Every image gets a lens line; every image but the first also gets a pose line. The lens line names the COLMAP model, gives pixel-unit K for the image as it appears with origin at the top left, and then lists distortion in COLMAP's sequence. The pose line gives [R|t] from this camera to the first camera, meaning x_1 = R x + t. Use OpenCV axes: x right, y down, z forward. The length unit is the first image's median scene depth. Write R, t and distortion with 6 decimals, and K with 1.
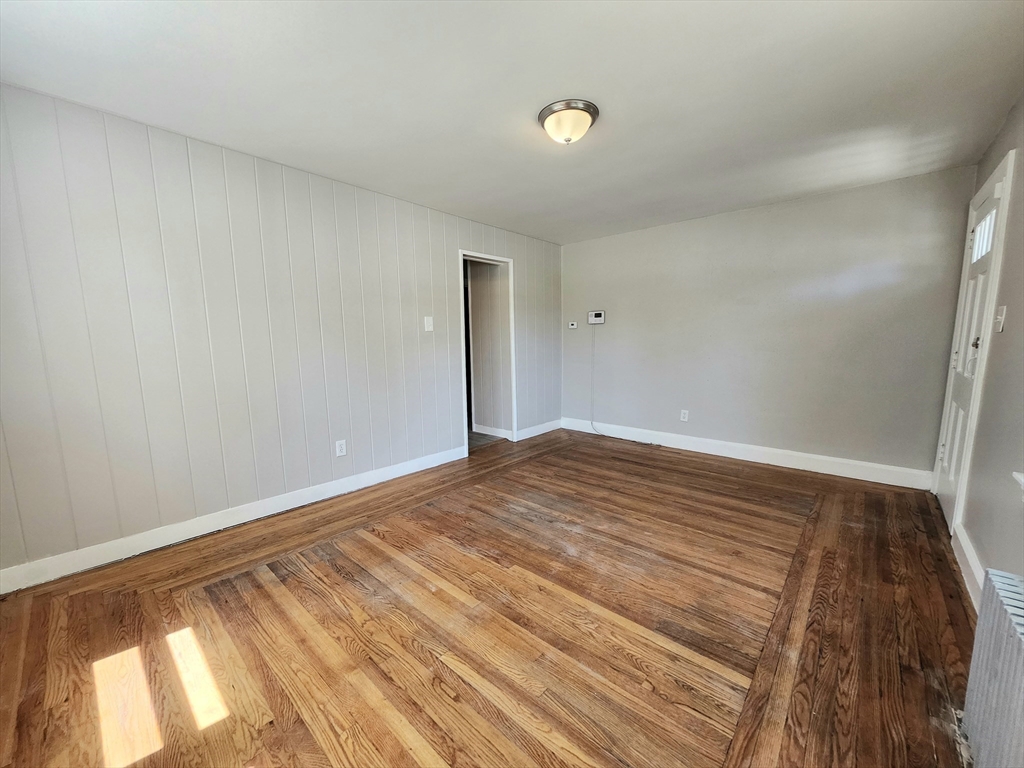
lens RADIAL K [[398.3, 0, 512.7], [0, 398.3, 393.6], [0, 0, 1]] dist [0.000465, -0.000137]
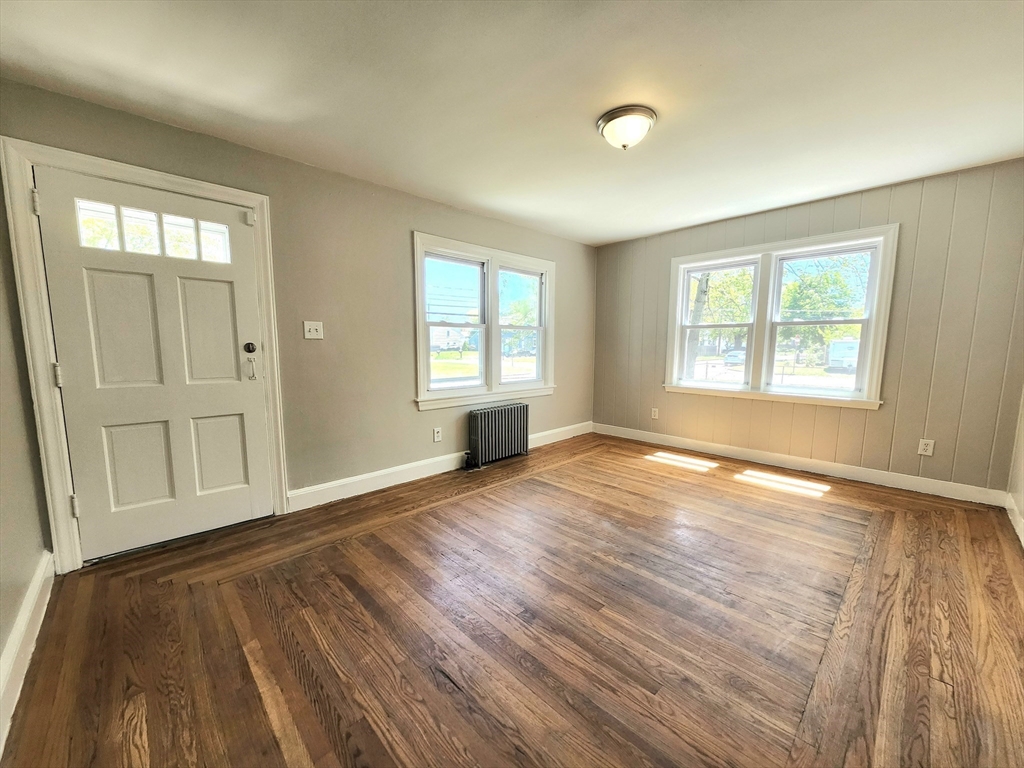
lens RADIAL K [[398.3, 0, 512.7], [0, 398.3, 393.6], [0, 0, 1]] dist [0.000465, -0.000137]
pose [[-0.997107, 0.004239, 0.075886, 0.331246], [0.023403, 0.967057, 0.253484, -0.266016], [-0.072312, 0.254527, -0.964358, 2.042326]]
